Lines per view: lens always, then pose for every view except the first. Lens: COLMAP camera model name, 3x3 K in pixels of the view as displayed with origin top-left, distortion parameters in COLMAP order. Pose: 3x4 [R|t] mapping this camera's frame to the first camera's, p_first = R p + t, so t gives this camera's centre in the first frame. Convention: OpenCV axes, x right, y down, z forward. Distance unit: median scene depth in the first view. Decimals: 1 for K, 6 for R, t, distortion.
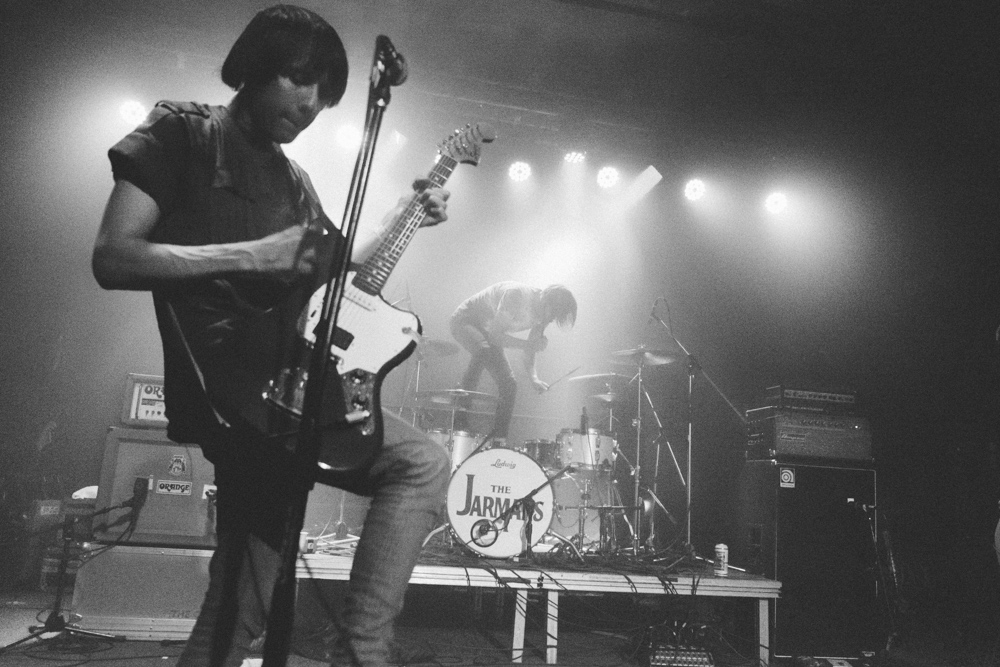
lens RADIAL K [[767.4, 0, 512.4], [0, 767.4, 343.5], [0, 0, 1]] dist [-0.039618, 0.020476]
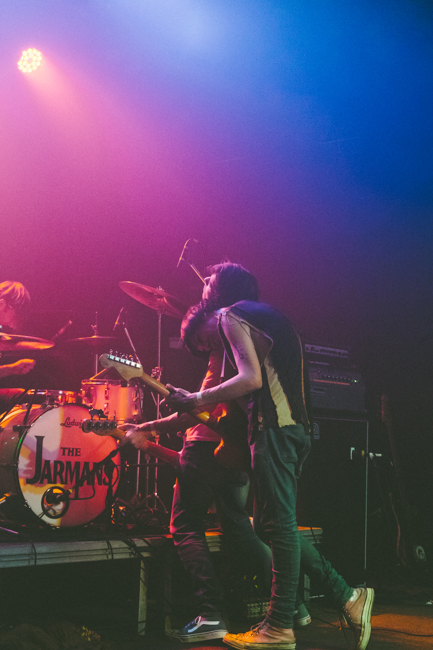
lens RADIAL K [[1060.3, 0, 221.6], [0, 1060.3, 314.7], [0, 0, 1]] dist [0.015464, 0.000000]
pose [[0.779679, 0.038742, 0.624979, -0.653847], [-0.091872, 0.994361, 0.052973, -0.046369], [-0.619403, -0.098720, 0.778842, -0.036190]]
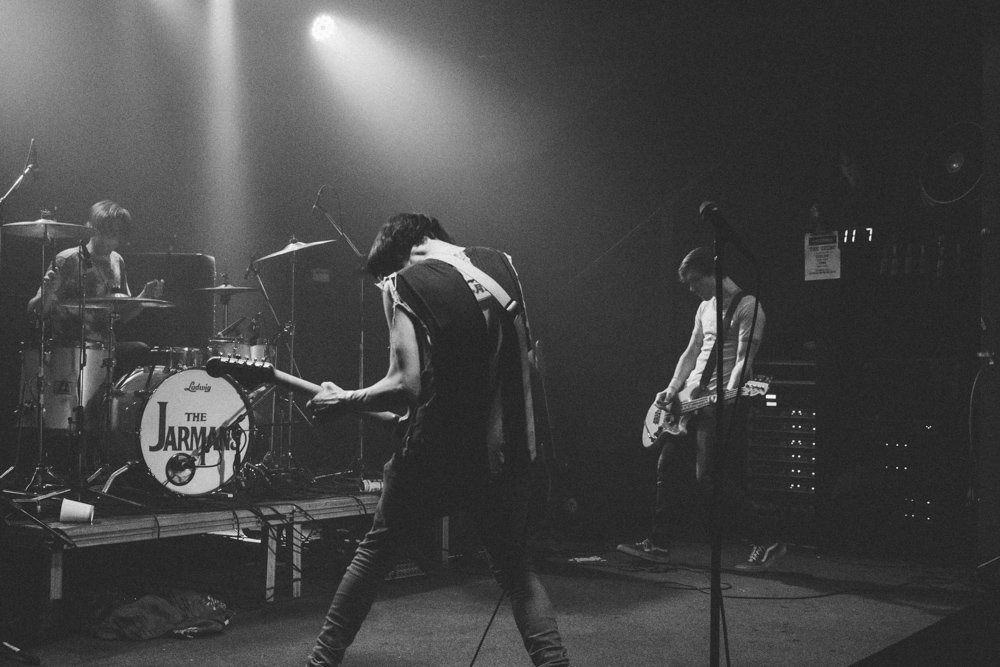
lens RADIAL K [[1266.2, 0, 515.2], [0, 1266.2, 329.4], [0, 0, 1]] dist [-0.003197, 0.000000]
pose [[0.718660, -0.024432, 0.694932, -0.741935], [-0.106690, 0.983675, 0.144917, -0.147450], [-0.687128, -0.178289, 0.704321, -0.213390]]
